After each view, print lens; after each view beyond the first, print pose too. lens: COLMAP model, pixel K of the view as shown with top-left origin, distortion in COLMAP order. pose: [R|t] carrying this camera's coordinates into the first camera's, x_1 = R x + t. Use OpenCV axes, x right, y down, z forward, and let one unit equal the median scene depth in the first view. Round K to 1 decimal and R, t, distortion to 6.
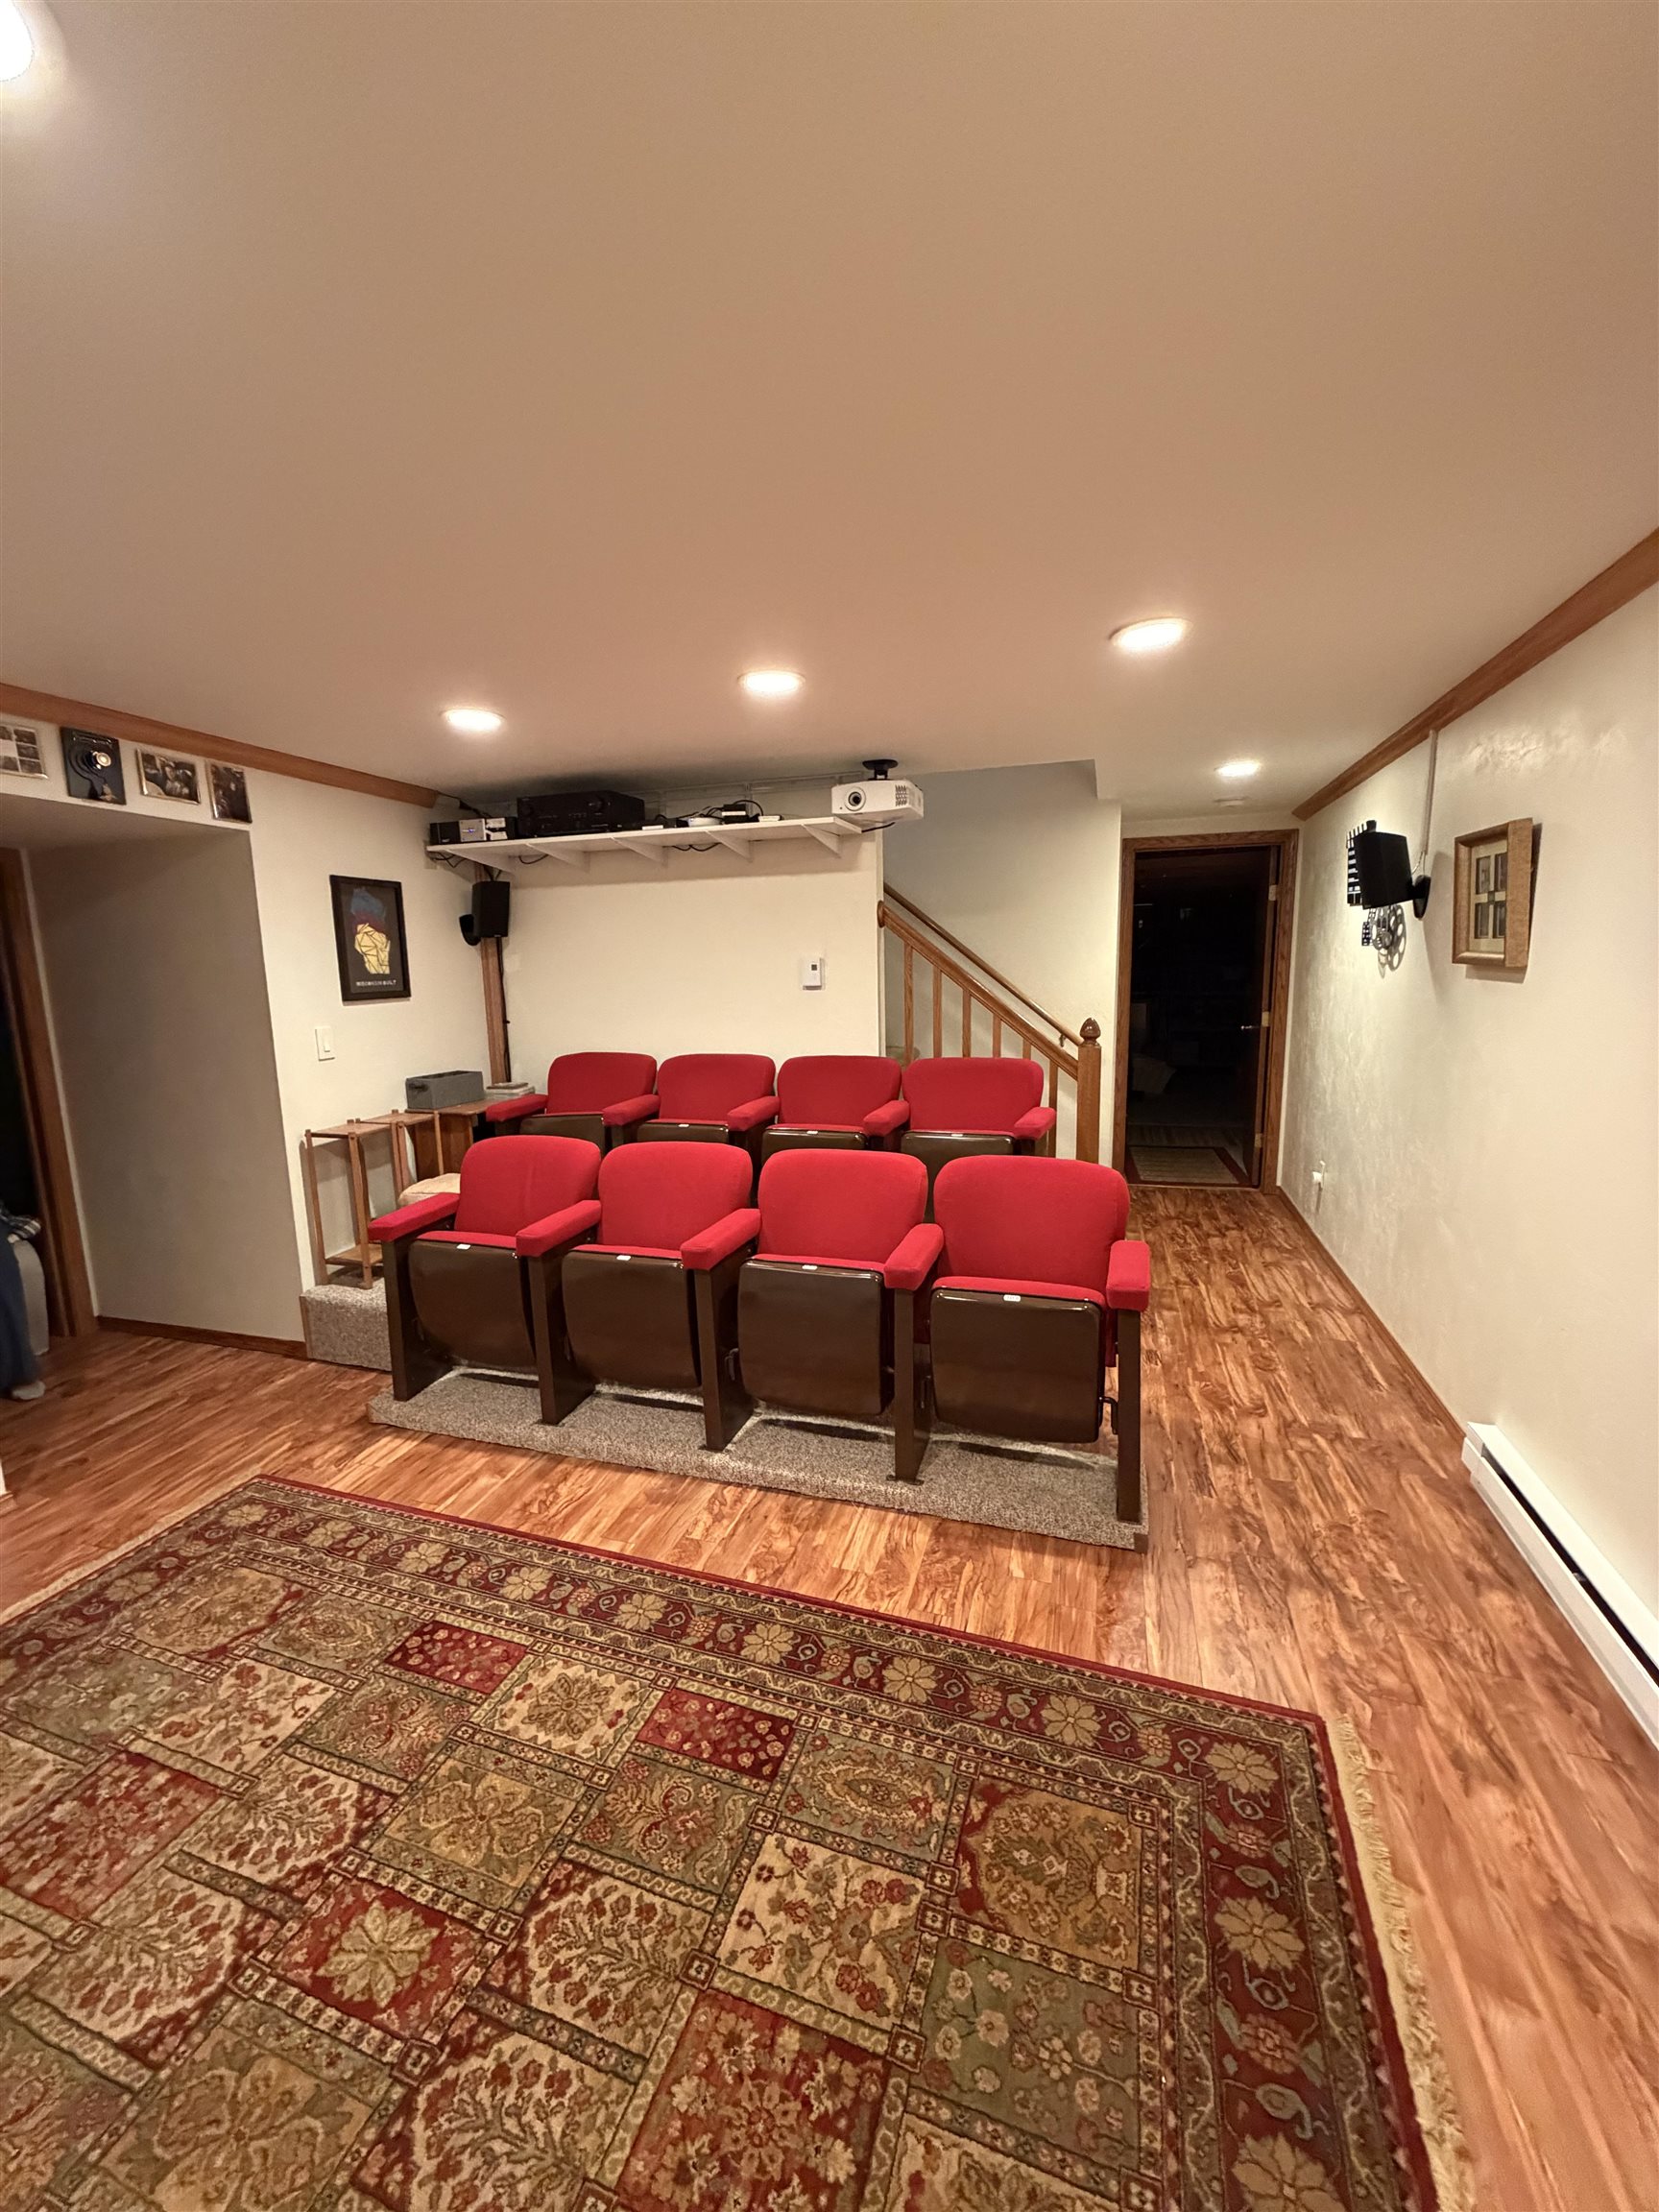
lens RADIAL K [[877.5, 0, 820.8], [0, 877.5, 1101.7], [0, 0, 1]] dist [-0.004127, 0.000591]
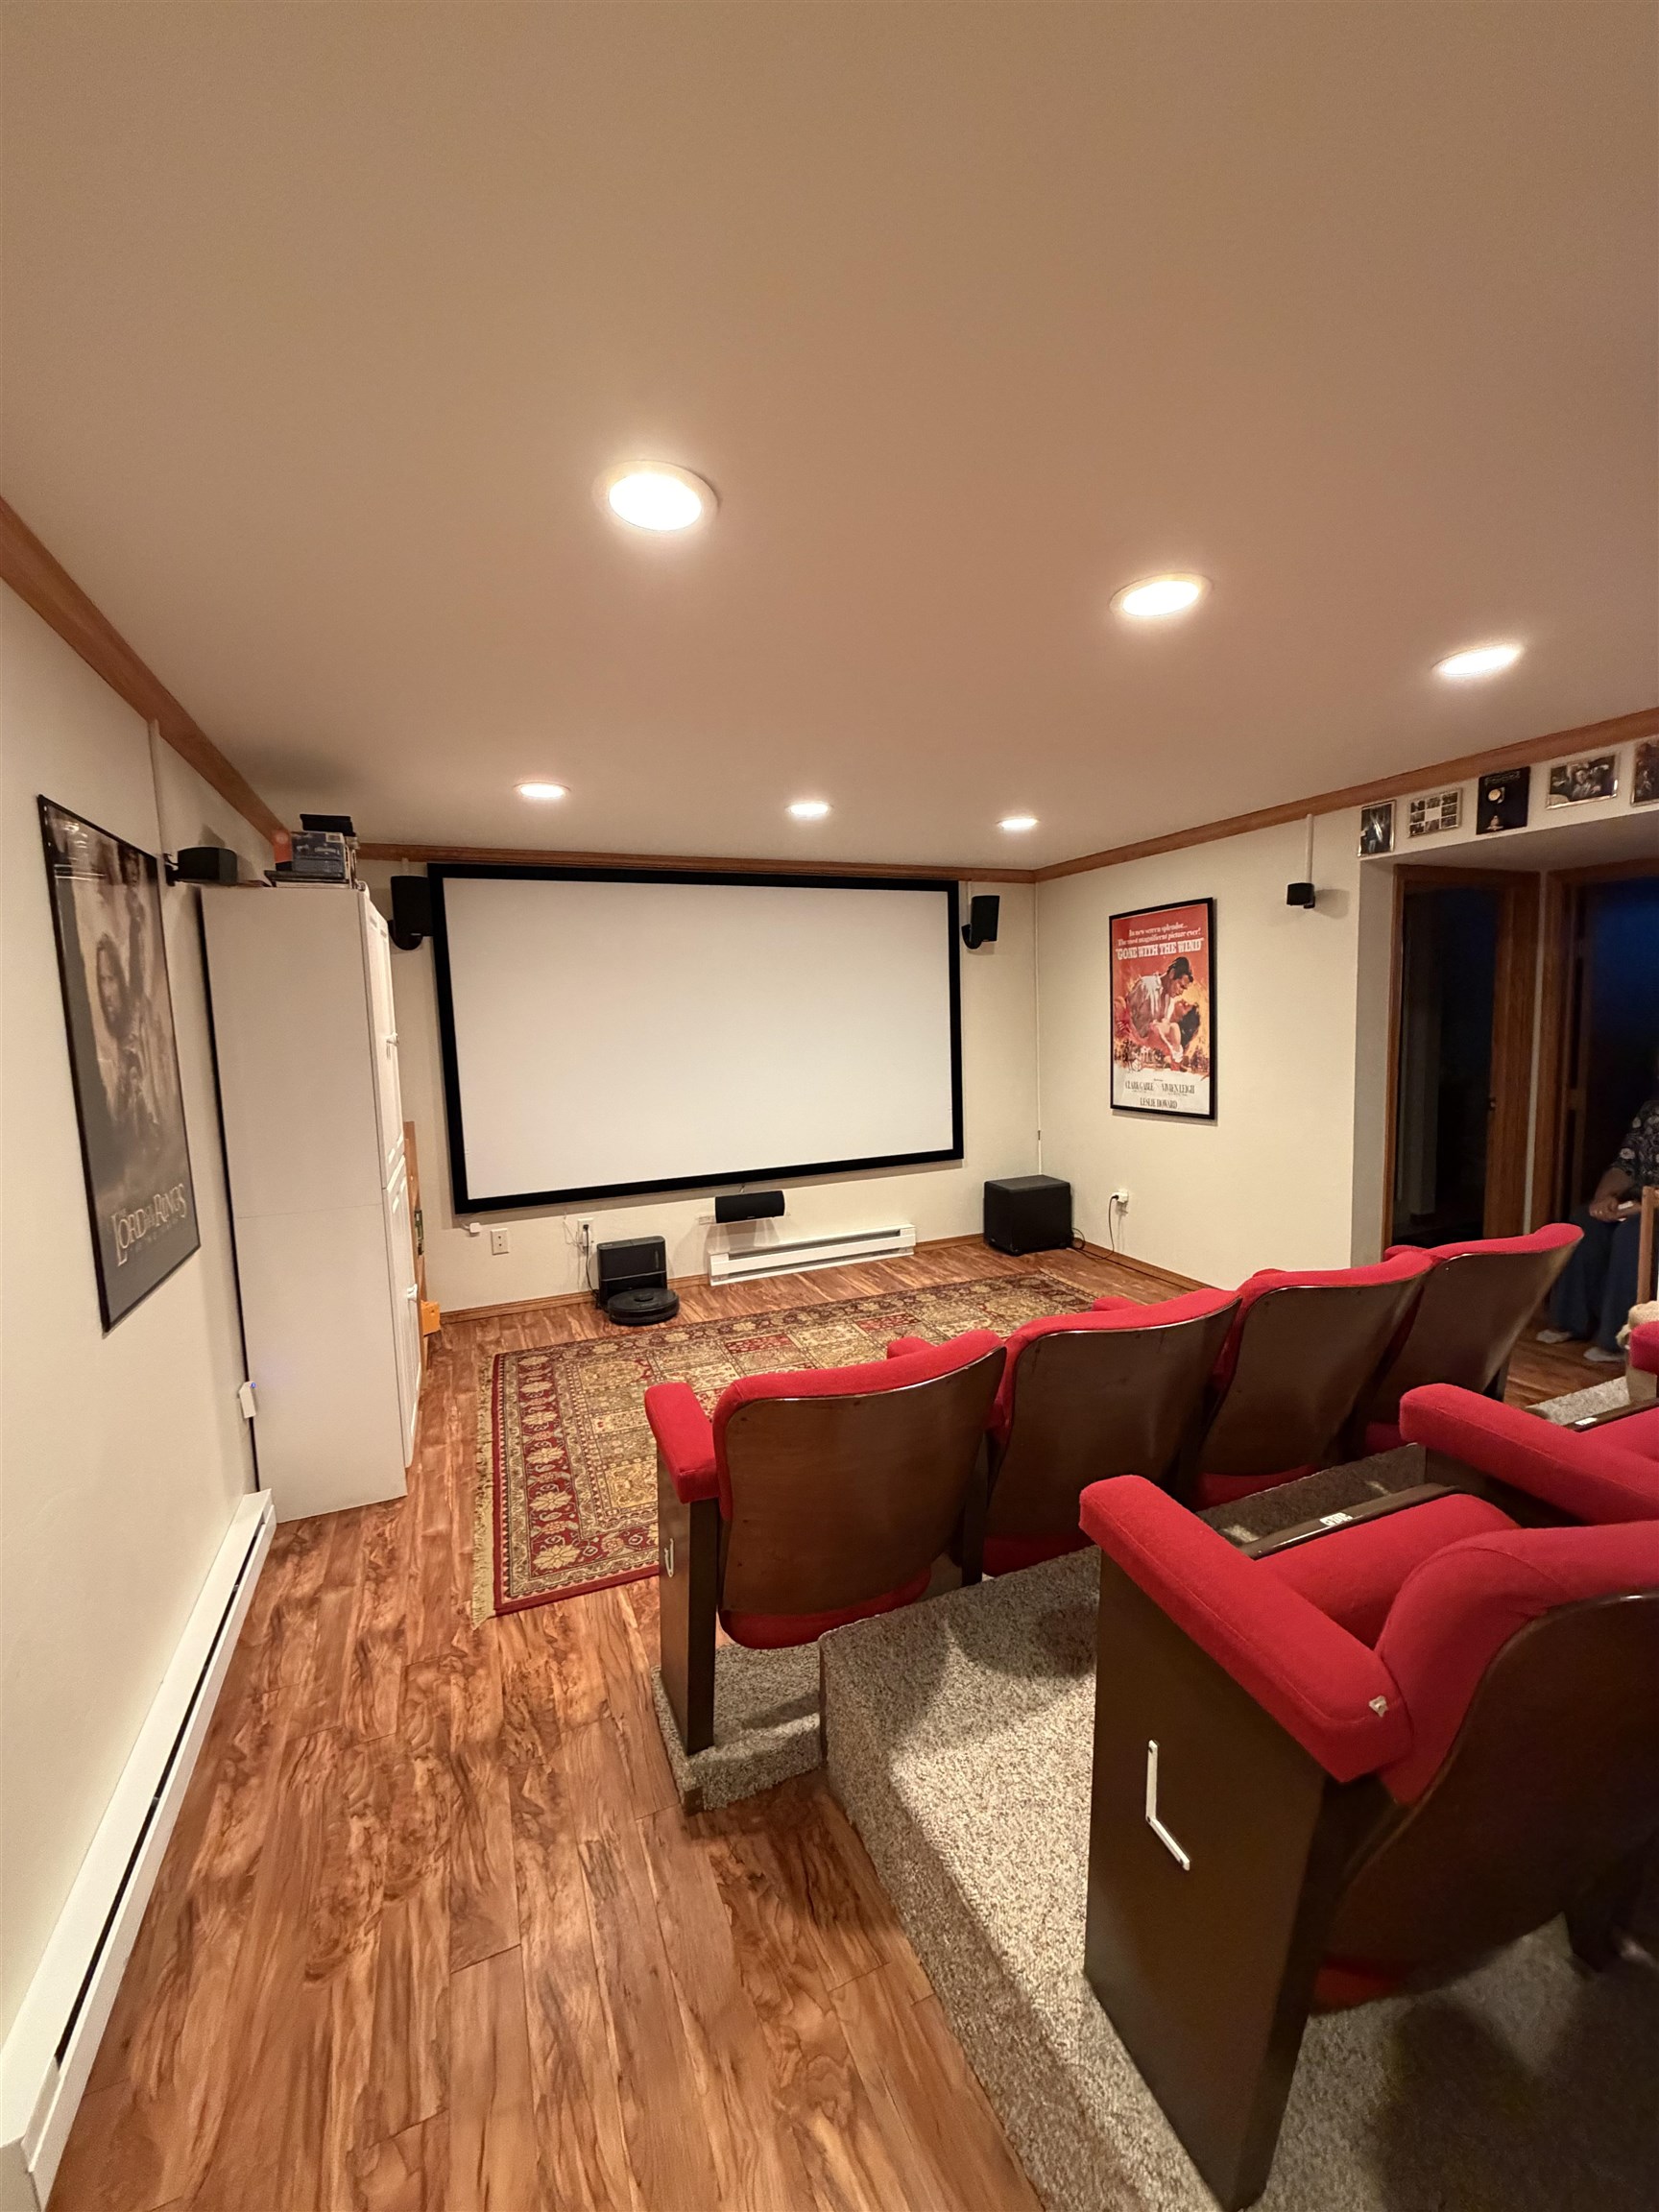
lens RADIAL K [[877.5, 0, 826.5], [0, 877.5, 1101.4], [0, 0, 1]] dist [-0.004127, 0.000591]
pose [[-0.755831, 0.112302, -0.645064, 0.721078], [-0.055876, 0.970525, 0.234434, -0.262927], [0.652378, 0.213236, -0.727278, 1.586868]]
